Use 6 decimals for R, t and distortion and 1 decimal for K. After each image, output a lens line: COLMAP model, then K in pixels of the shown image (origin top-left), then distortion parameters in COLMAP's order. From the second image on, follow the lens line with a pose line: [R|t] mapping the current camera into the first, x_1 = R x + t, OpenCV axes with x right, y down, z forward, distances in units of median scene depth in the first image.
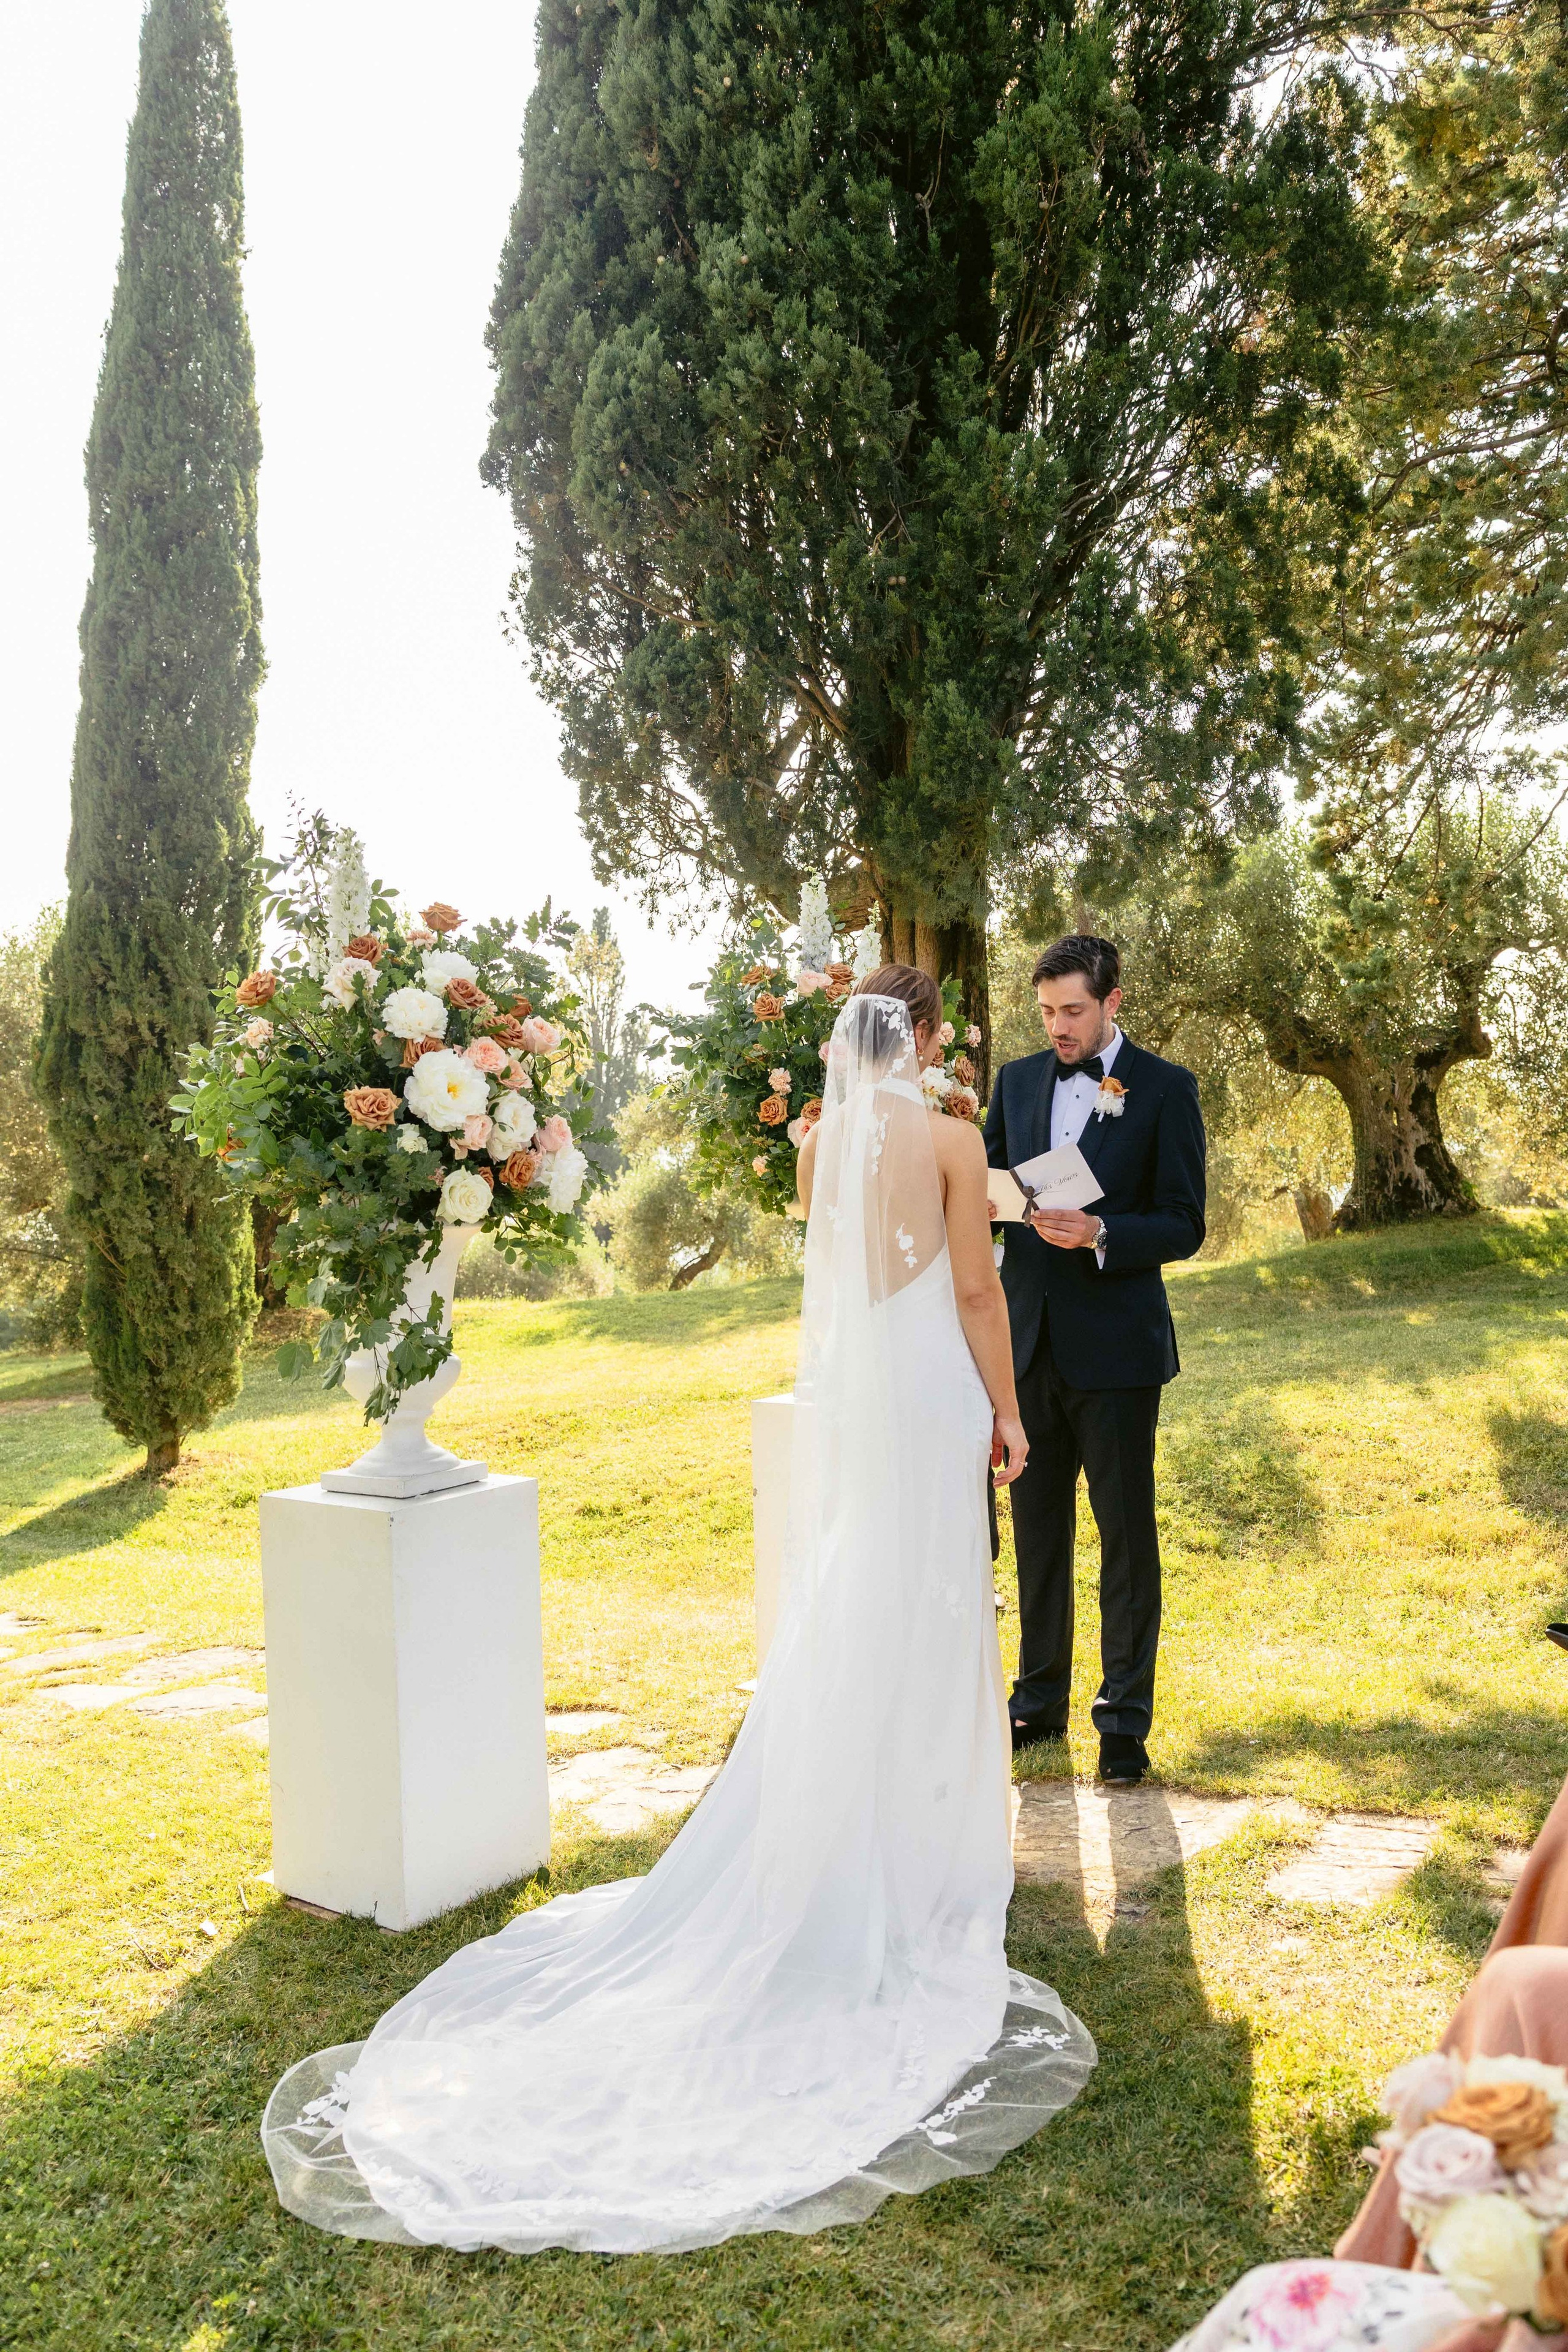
lens RADIAL K [[1726.1, 0, 784.0], [0, 1726.1, 1176.0], [0, 0, 1]] dist [0.003838, 0.003073]
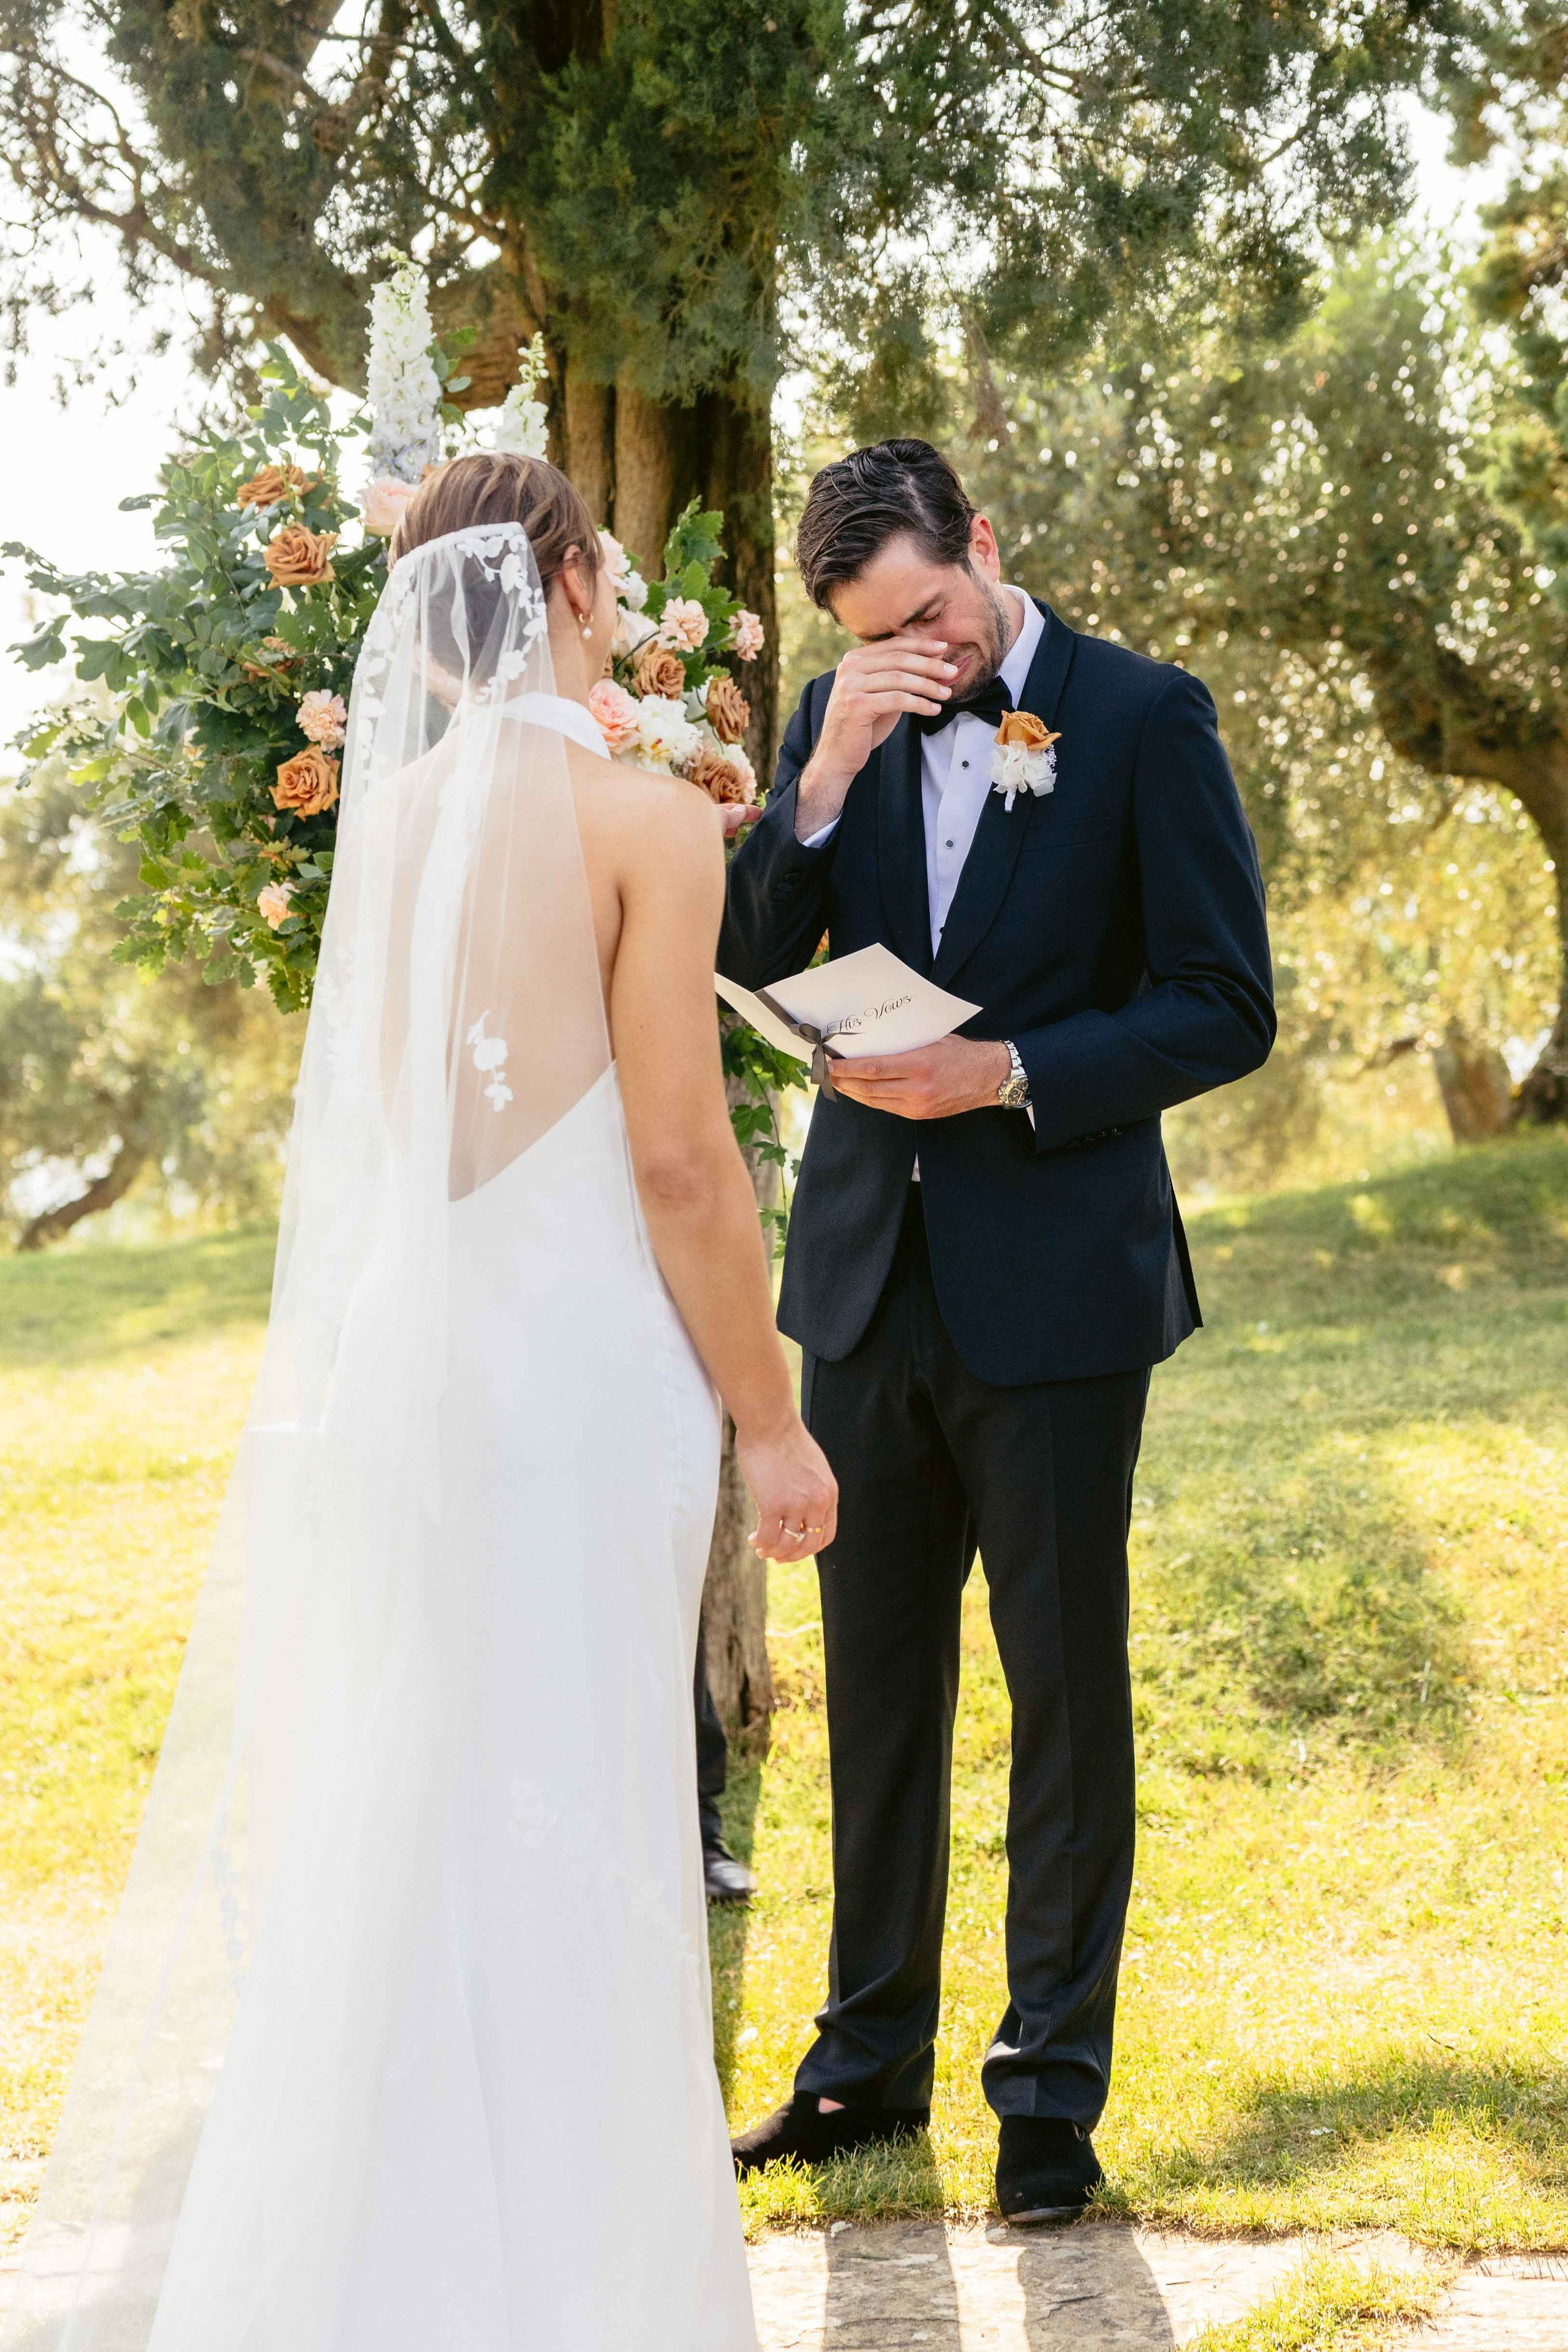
lens RADIAL K [[4386.1, 0, 784.0], [0, 4386.1, 1176.0], [0, 0, 1]] dist [0.019973, 0.244515]
pose [[0.990790, 0.015134, 0.134560, -0.031863], [-0.015569, 0.999876, 0.002180, 0.054291], [-0.134510, -0.004255, 0.990903, -0.140173]]
